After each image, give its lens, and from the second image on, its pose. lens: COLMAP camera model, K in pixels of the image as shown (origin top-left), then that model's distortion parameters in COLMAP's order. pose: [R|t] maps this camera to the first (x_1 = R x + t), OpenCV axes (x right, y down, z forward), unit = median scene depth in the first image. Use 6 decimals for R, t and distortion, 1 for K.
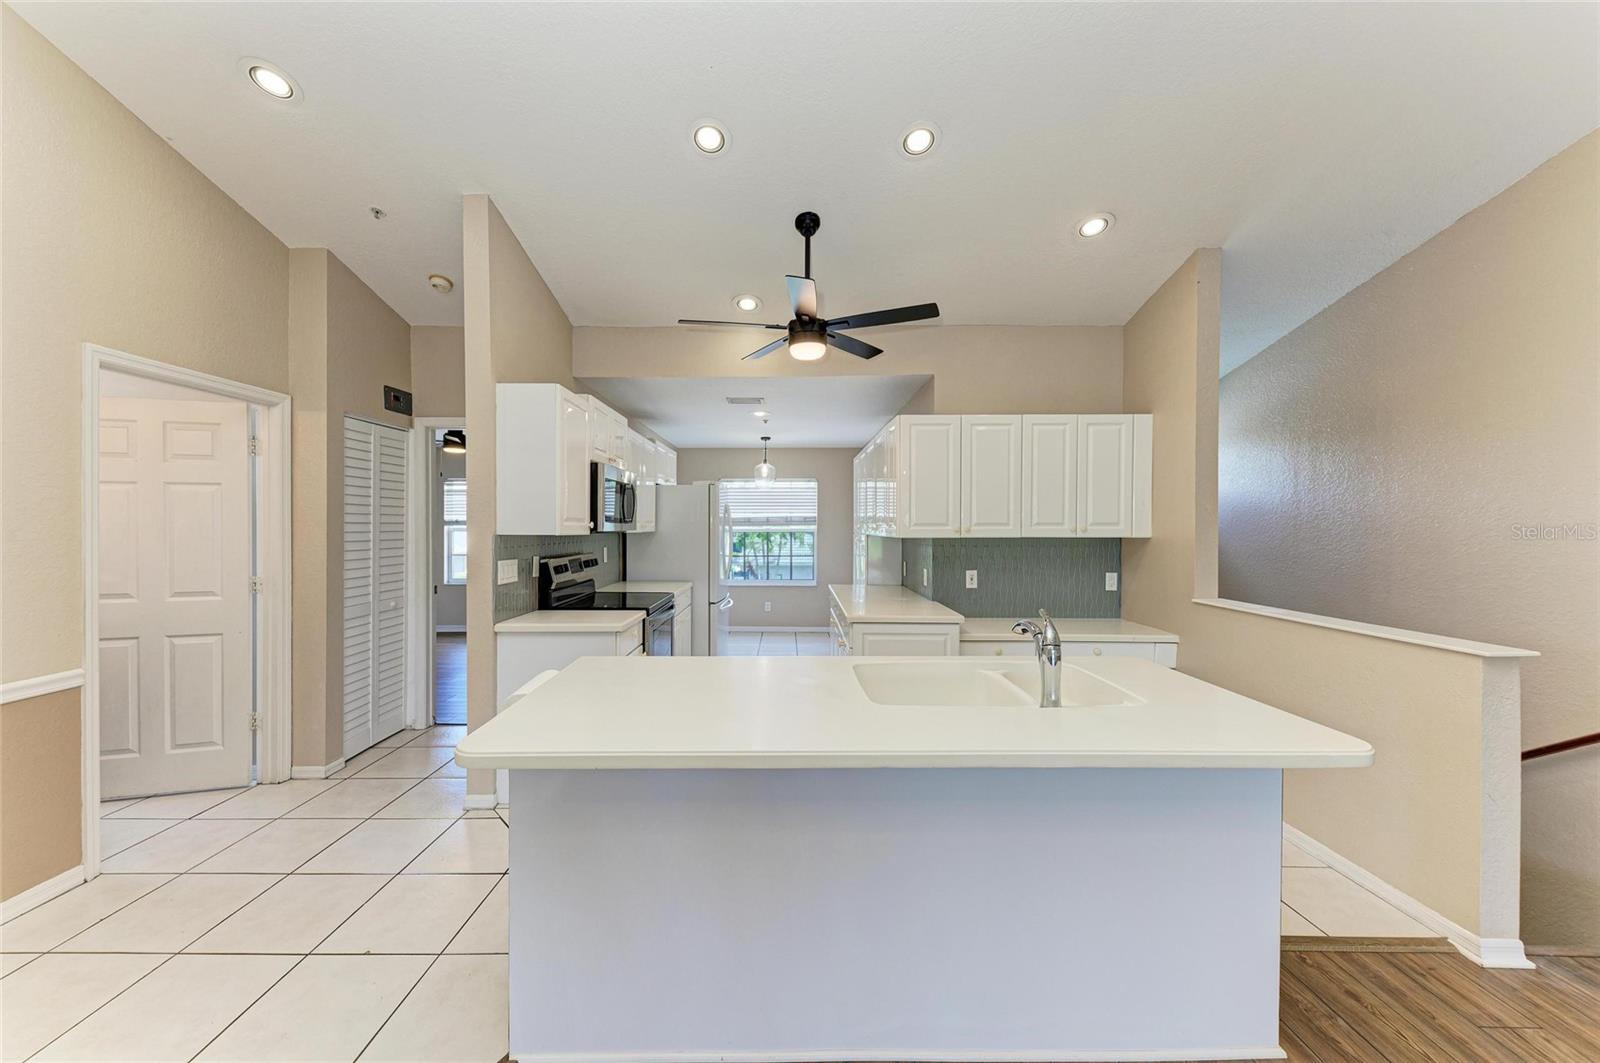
lens RADIAL K [[579.3, 0, 776.4], [0, 579.3, 530.5], [0, 0, 1]] dist [0.000102, -0.000176]
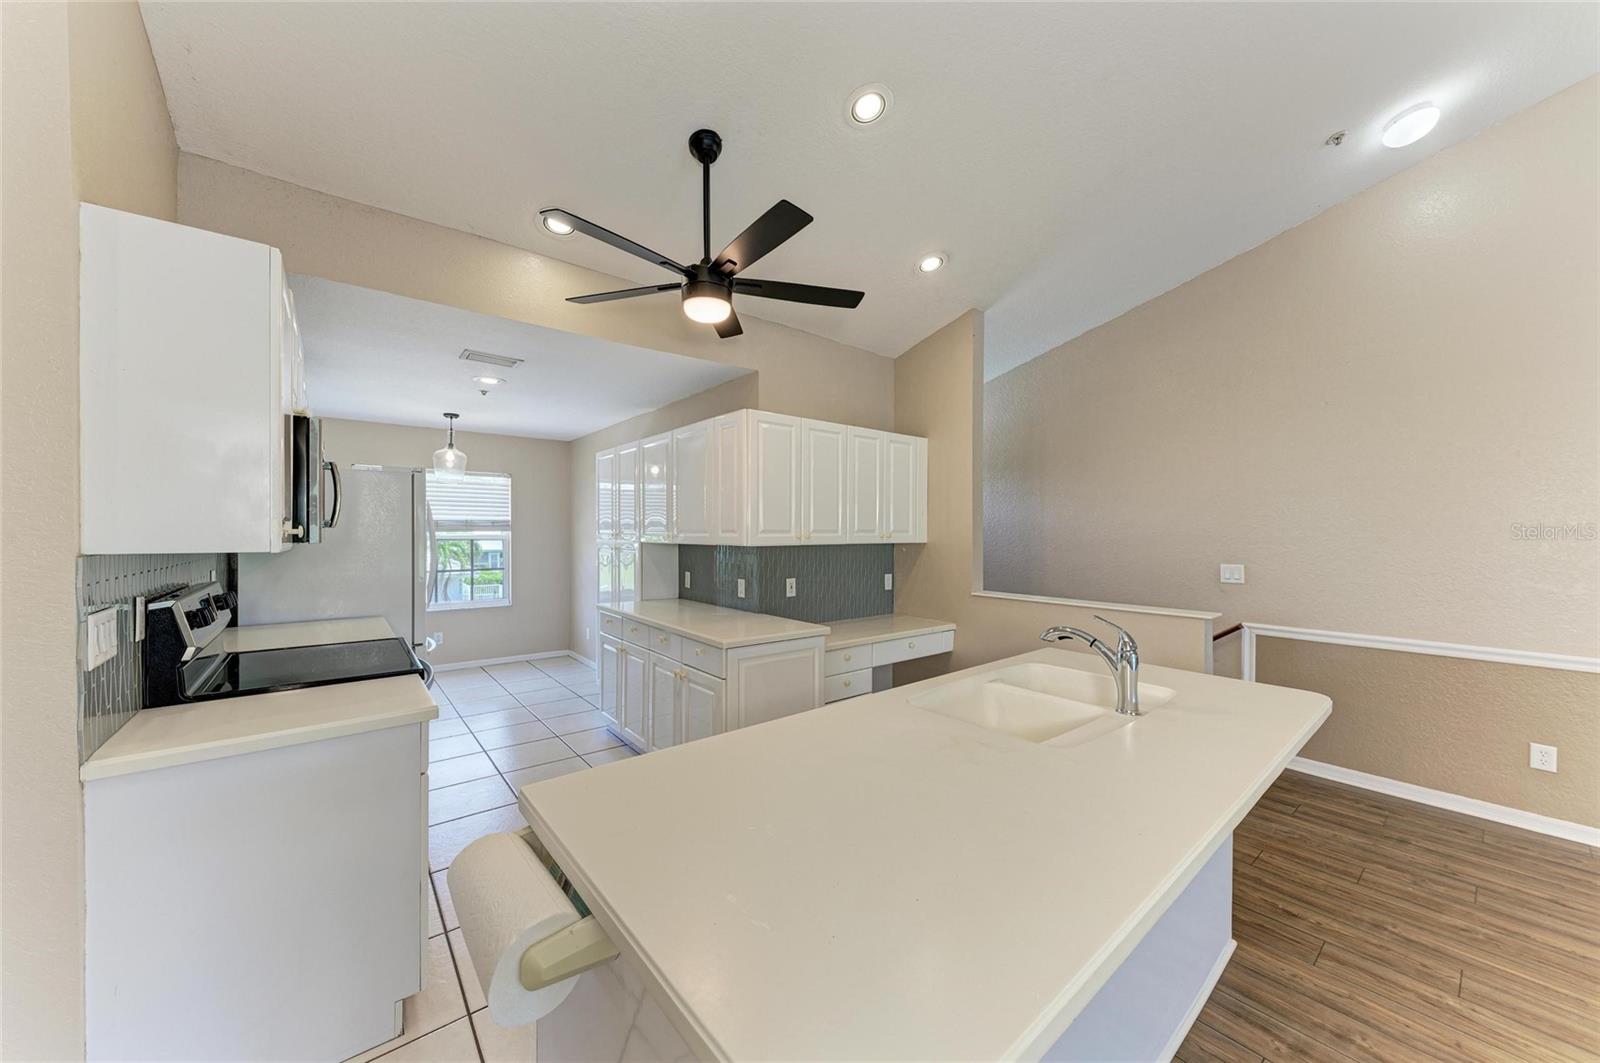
lens RADIAL K [[565.4, 0, 800.8], [0, 565.4, 538.6], [0, 0, 1]] dist [0.001725, -0.000081]
pose [[0.763199, -0.005399, 0.646141, -0.287620], [0.002560, 0.999983, 0.005332, -0.003587], [-0.646158, -0.002415, 0.763200, 0.283552]]
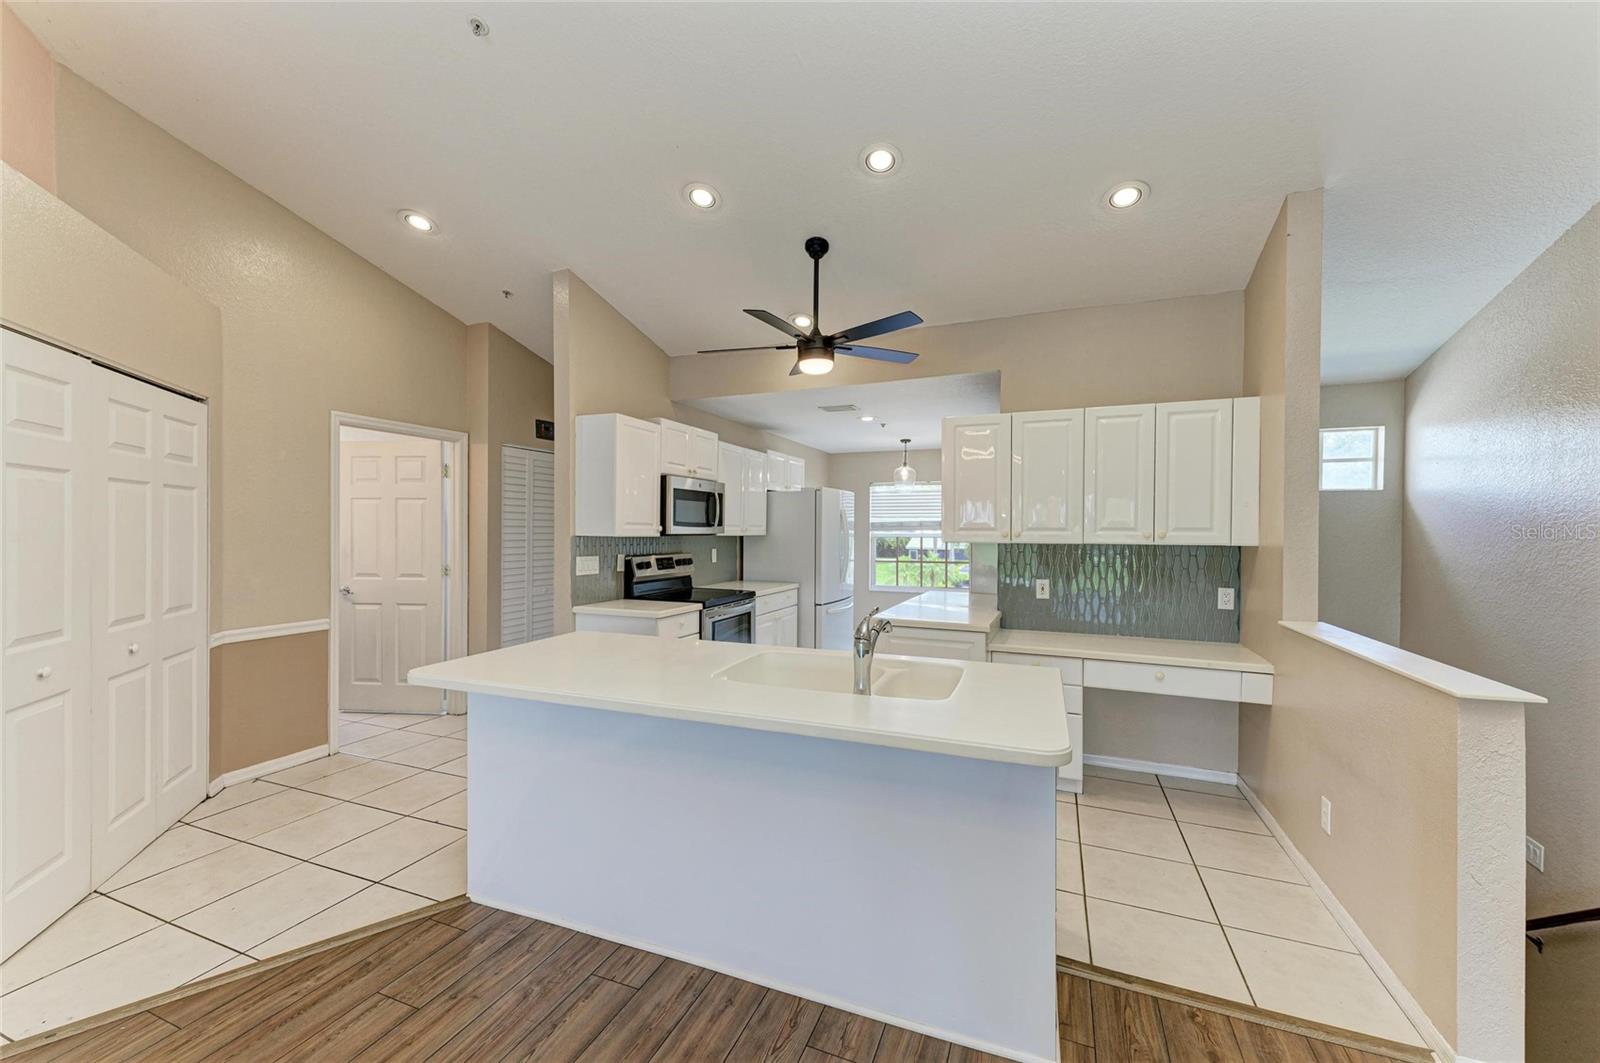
lens RADIAL K [[617.6, 0, 804.0], [0, 617.6, 536.2], [0, 0, 1]] dist [0.001187, 0.000080]
pose [[0.932395, 0.007668, -0.361359, 0.385520], [-0.007319, 0.999970, 0.002335, 0.001053], [0.361367, 0.000467, 0.932424, -0.060841]]
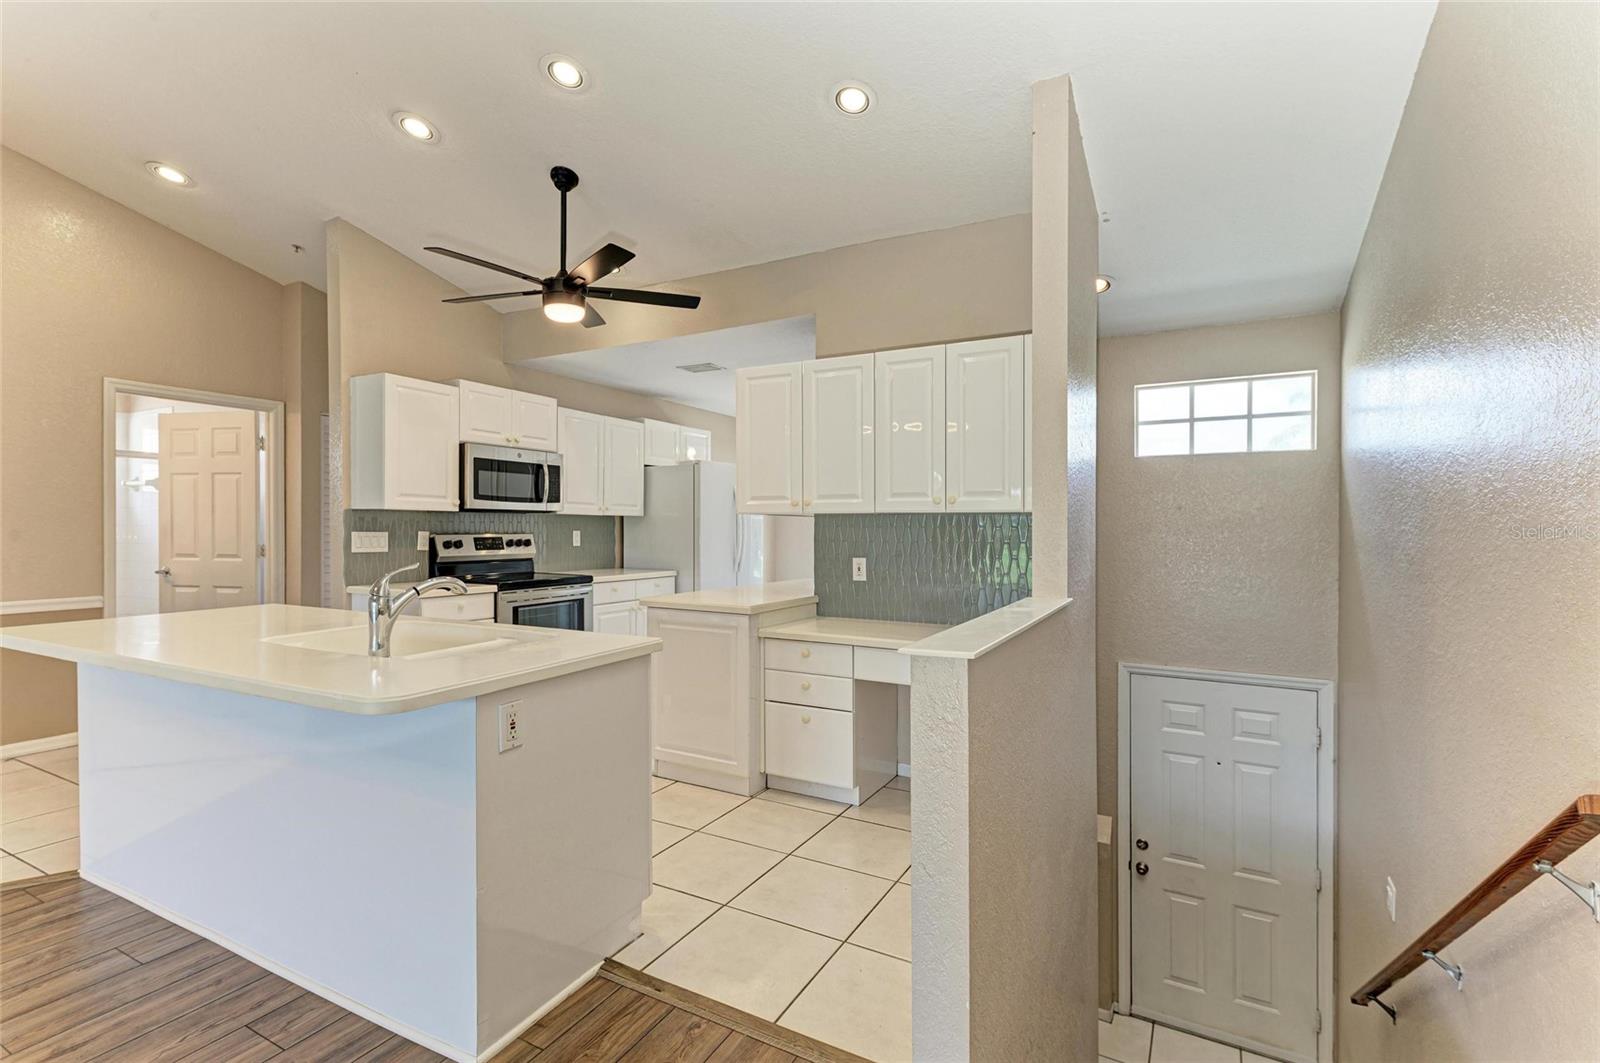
lens RADIAL K [[726.5, 0, 813.4], [0, 726.5, 534.1], [0, 0, 1]] dist [0.001674, -0.000540]
pose [[0.890763, 0.006536, -0.454421, 0.819562], [-0.007289, 0.999973, 0.000093, 0.041759], [0.454410, 0.003229, 0.890787, 0.107704]]
